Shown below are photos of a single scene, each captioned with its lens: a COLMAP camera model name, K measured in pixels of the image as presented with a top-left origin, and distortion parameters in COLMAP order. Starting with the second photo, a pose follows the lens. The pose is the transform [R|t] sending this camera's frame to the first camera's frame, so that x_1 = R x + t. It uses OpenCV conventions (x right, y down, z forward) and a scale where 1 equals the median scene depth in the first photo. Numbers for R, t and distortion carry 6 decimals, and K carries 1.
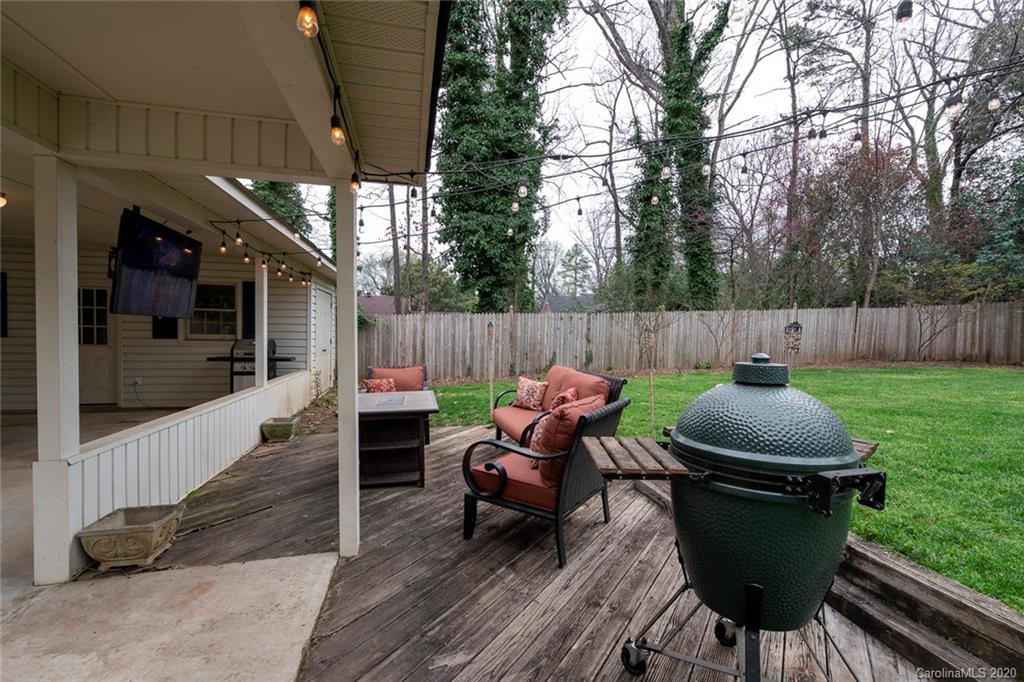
lens RADIAL K [[465.5, 0, 513.8], [0, 465.5, 342.8], [0, 0, 1]] dist [0.001026, -0.000687]
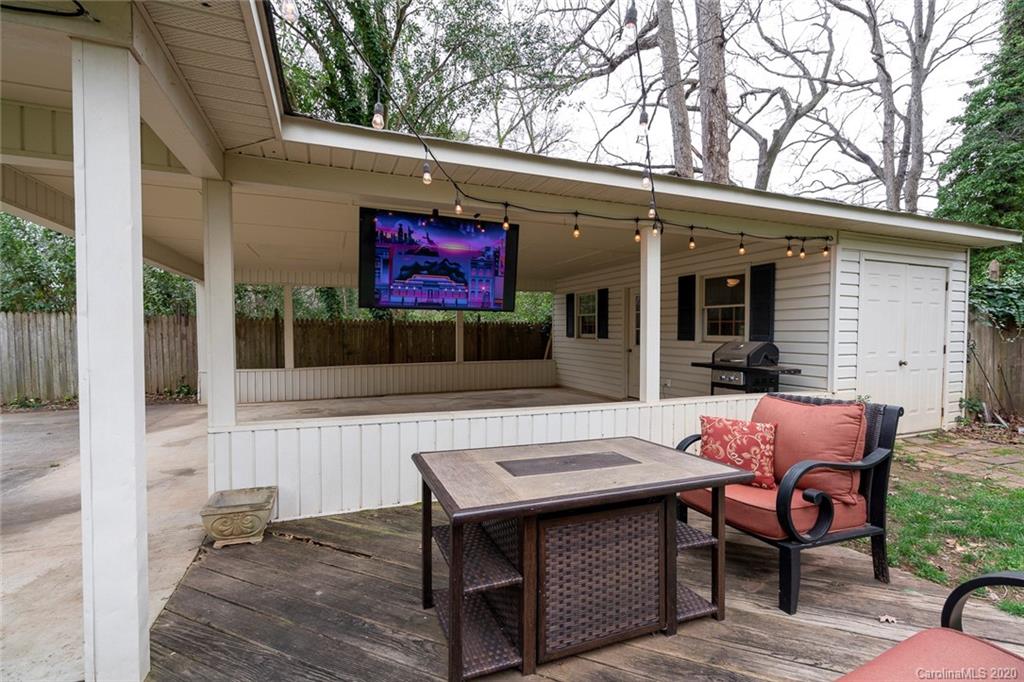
lens RADIAL K [[465.5, 0, 514.9], [0, 465.5, 343.4], [0, 0, 1]] dist [0.001026, -0.000687]
pose [[0.156354, 0.001476, -0.987700, 0.057999], [-0.031929, 0.999484, -0.003560, 0.005832], [0.987185, 0.032093, 0.156321, 0.295448]]
